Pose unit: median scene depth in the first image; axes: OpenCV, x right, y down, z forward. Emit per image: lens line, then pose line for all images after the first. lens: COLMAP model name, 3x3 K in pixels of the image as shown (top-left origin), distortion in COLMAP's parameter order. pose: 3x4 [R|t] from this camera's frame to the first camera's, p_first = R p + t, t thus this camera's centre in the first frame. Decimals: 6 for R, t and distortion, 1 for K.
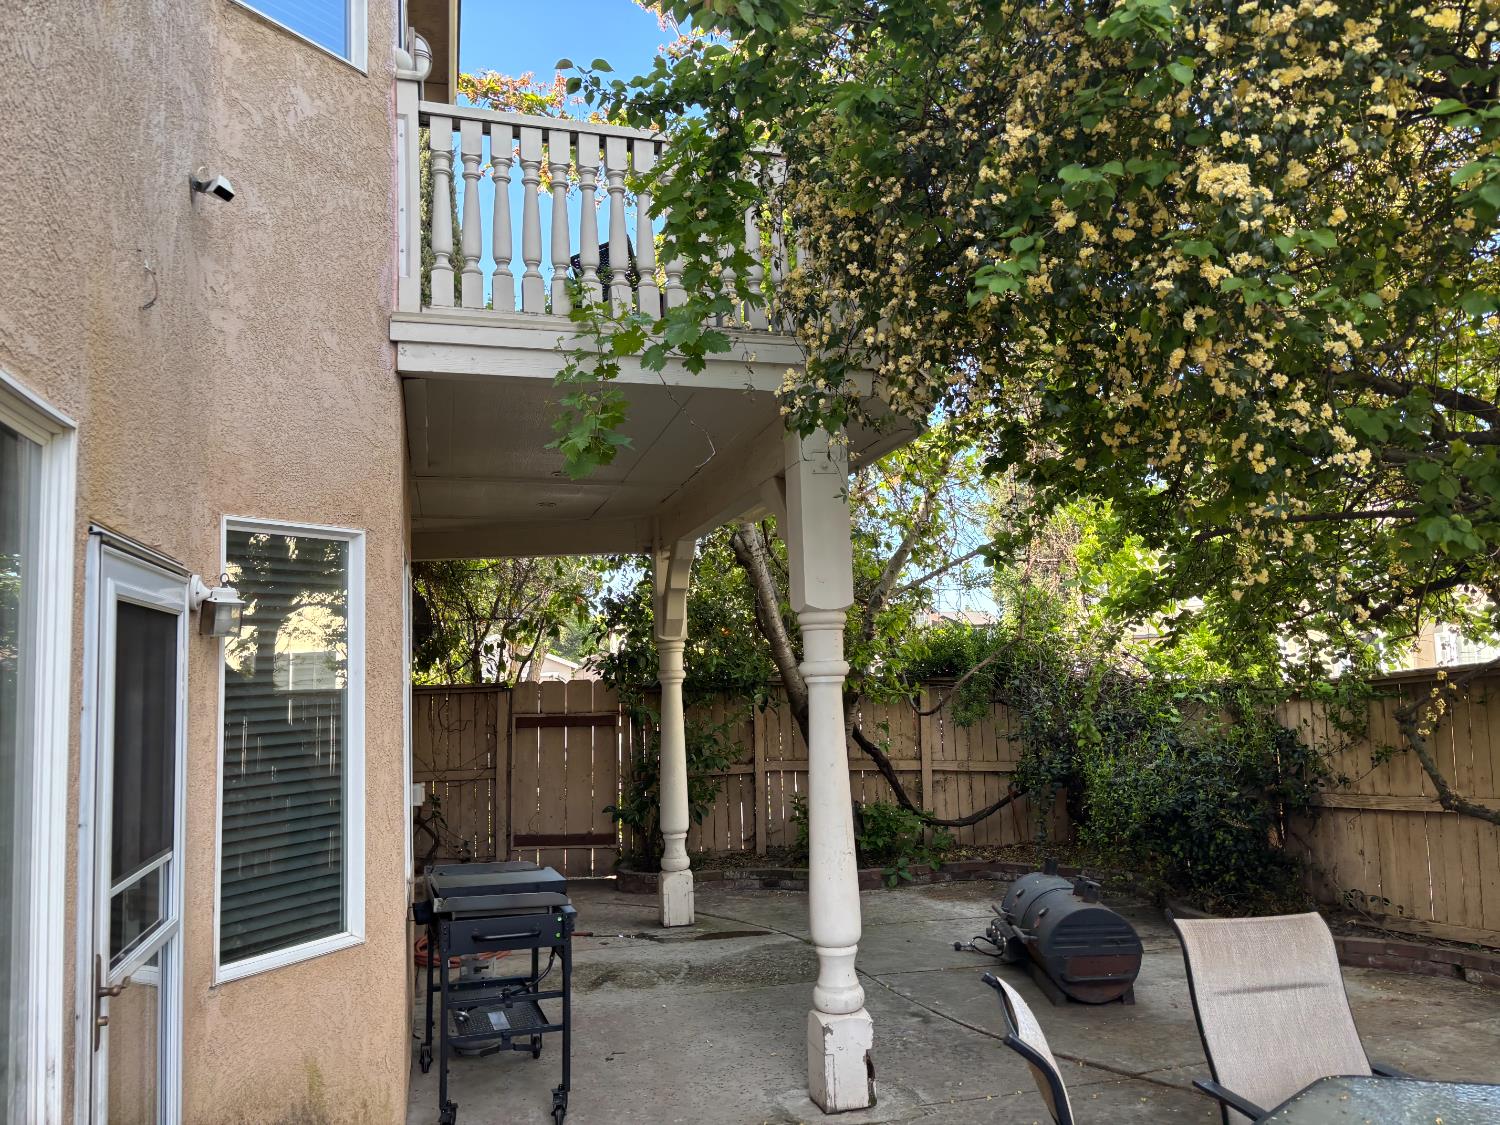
lens RADIAL K [[1108.3, 0, 750.0], [0, 1108.3, 562.5], [0, 0, 1]] dist [0.005787, 0.000357]
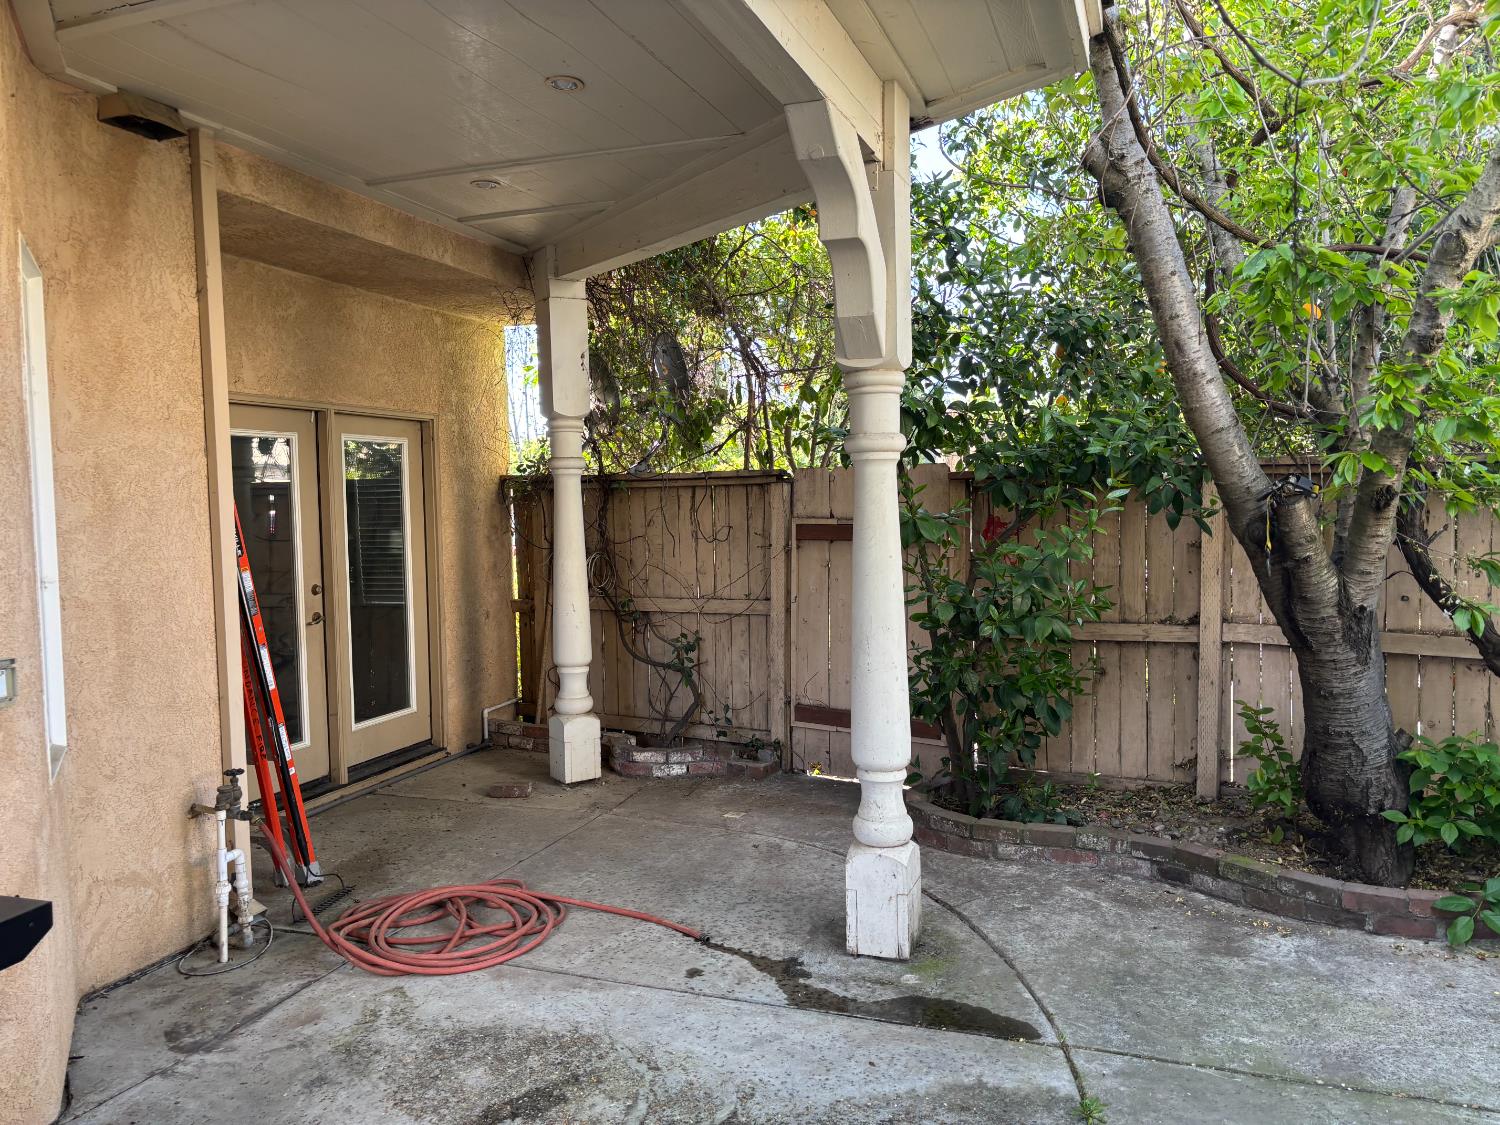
lens RADIAL K [[1108.3, 0, 750.0], [0, 1108.3, 562.5], [0, 0, 1]] dist [0.005787, 0.000357]
pose [[0.828307, 0.051698, -0.557885, 0.128043], [0.043653, 0.986752, 0.156253, 0.068915], [0.558572, -0.153779, 0.815077, 0.512155]]
